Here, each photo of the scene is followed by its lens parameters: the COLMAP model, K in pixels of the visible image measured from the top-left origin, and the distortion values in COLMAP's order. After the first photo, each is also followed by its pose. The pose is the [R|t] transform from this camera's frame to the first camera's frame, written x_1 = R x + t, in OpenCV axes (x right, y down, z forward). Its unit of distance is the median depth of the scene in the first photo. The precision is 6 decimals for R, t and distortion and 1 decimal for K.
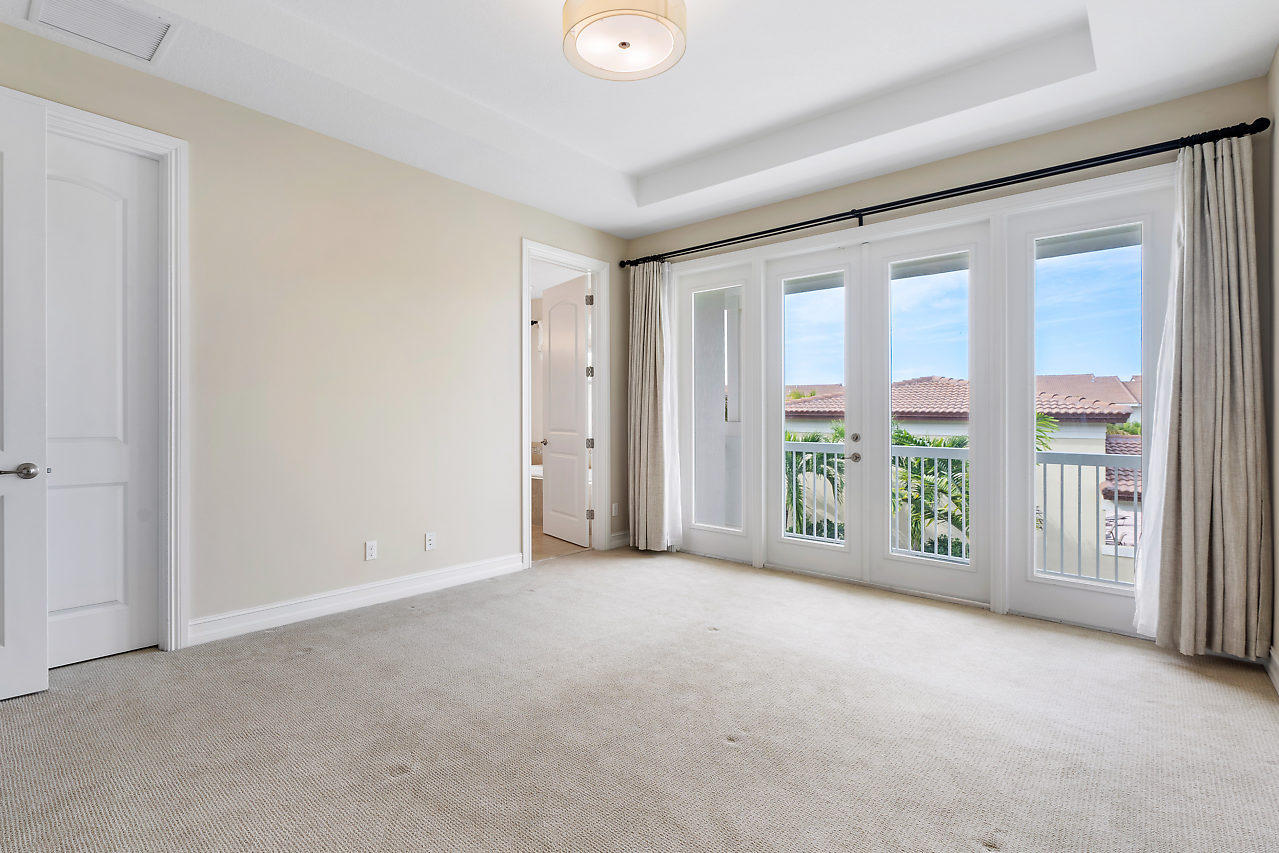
lens RADIAL K [[594.4, 0, 639.5], [0, 594.4, 426.5], [0, 0, 1]] dist [-0.000105, 0.000087]
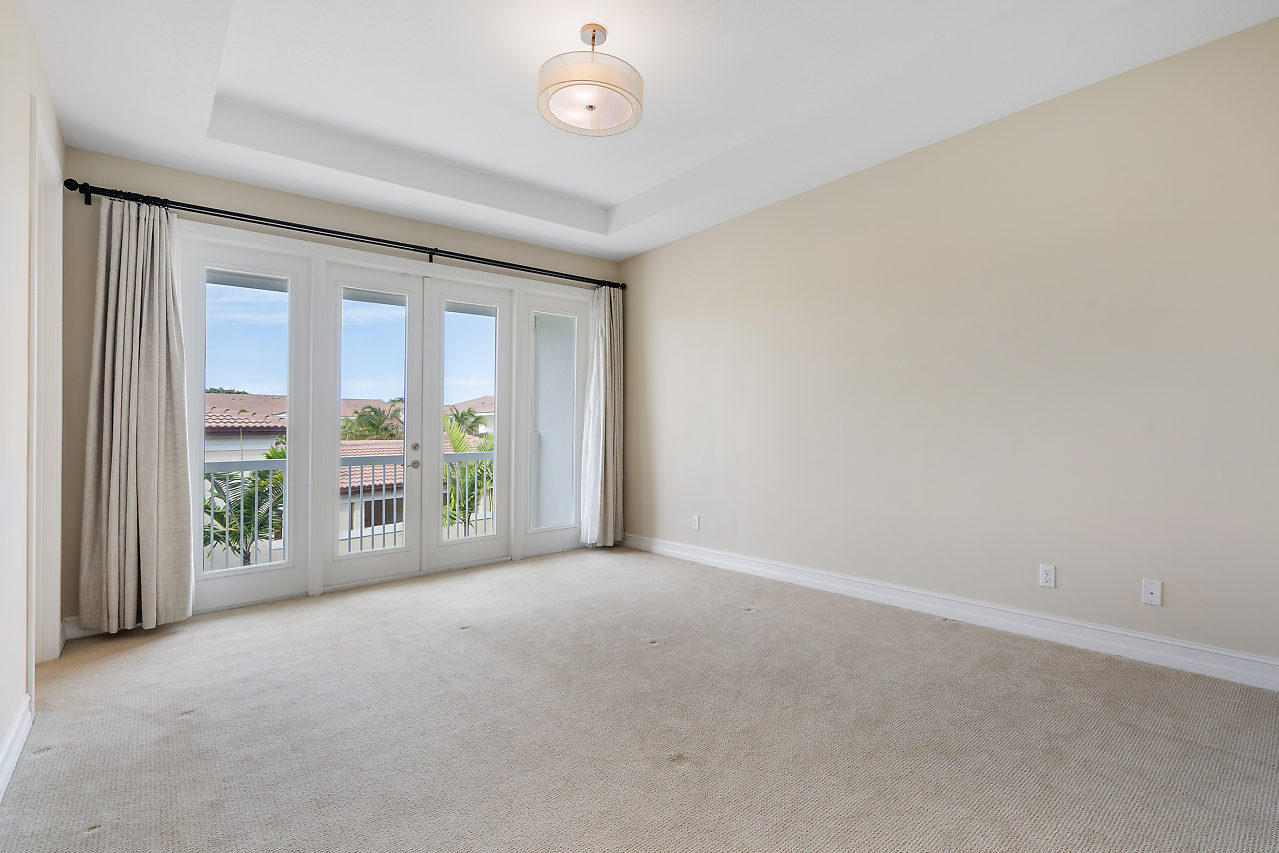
lens RADIAL K [[577.1, 0, 632.3], [0, 577.1, 452.0], [0, 0, 1]] dist [0.000371, 0.000015]
pose [[0.166924, -0.049053, 0.984749, -0.553998], [0.030144, 0.998549, 0.044631, -0.006653], [-0.985509, 0.022235, 0.168161, 0.352699]]
